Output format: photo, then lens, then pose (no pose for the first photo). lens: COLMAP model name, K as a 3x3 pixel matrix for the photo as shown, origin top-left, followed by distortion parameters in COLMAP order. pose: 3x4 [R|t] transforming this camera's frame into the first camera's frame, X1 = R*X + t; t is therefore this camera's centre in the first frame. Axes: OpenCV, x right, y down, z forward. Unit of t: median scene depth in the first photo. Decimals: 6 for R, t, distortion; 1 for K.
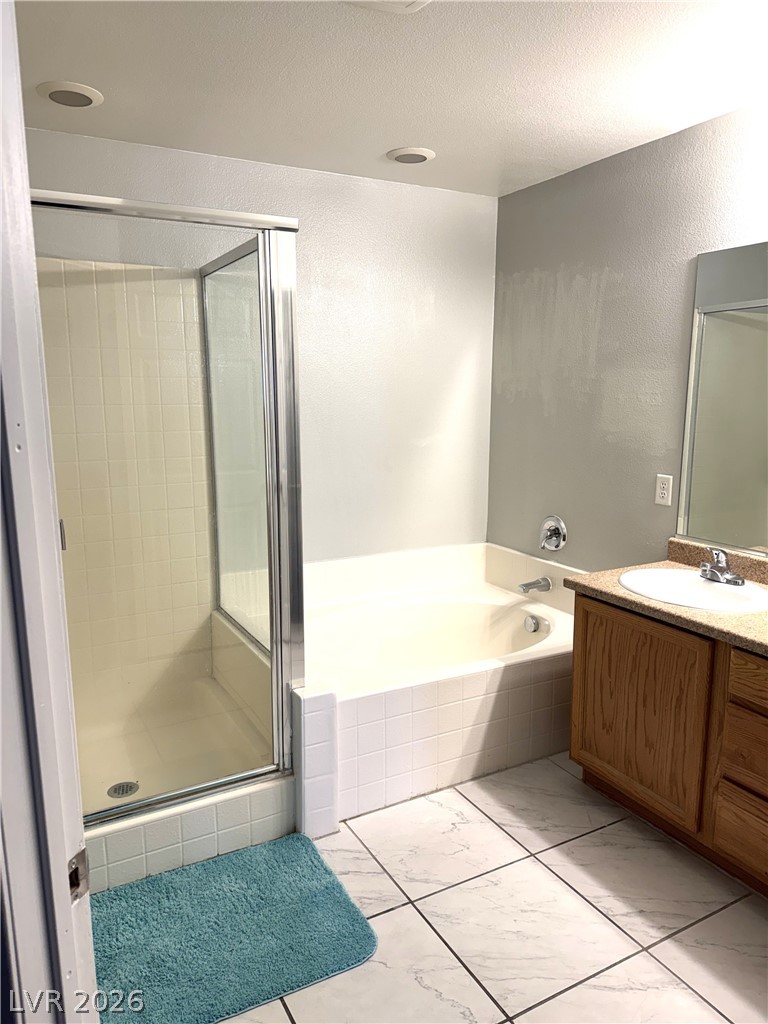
lens RADIAL K [[727.9, 0, 366.4], [0, 727.9, 507.4], [0, 0, 1]] dist [0.068636, -0.090522]
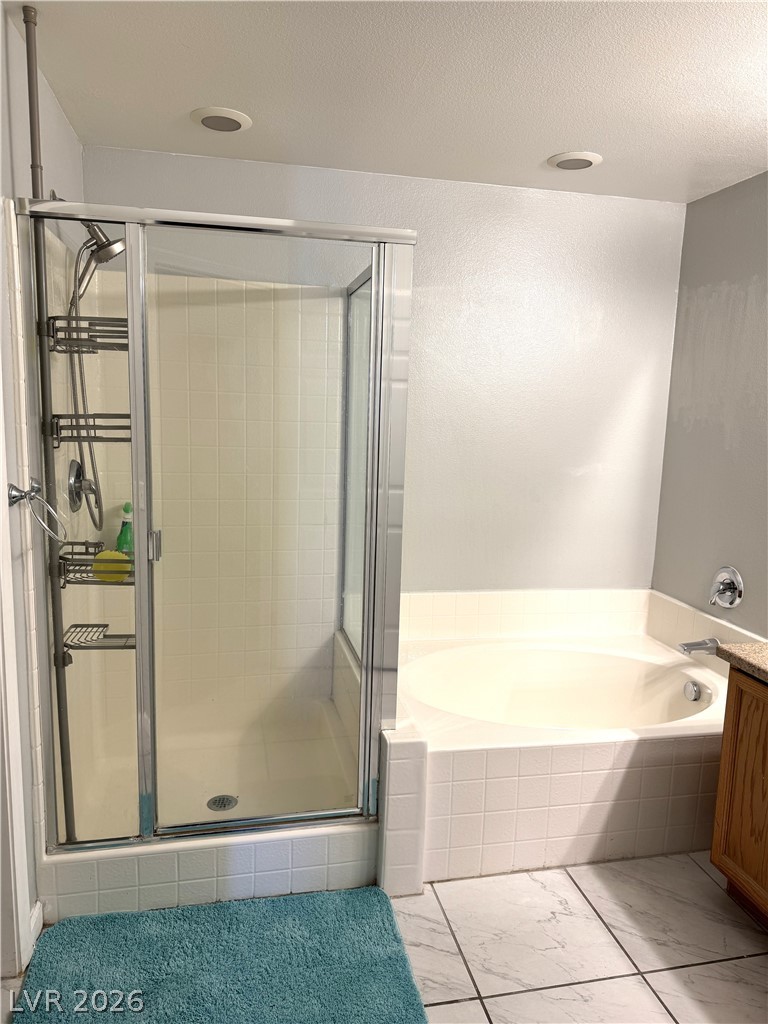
lens RADIAL K [[722.7, 0, 380.7], [0, 722.7, 502.4], [0, 0, 1]] dist [0.029847, -0.026456]
pose [[0.960684, 0.069152, -0.268896, 0.115025], [-0.076885, 0.996872, -0.018322, -0.022172], [0.266787, 0.038276, 0.962995, 0.091622]]
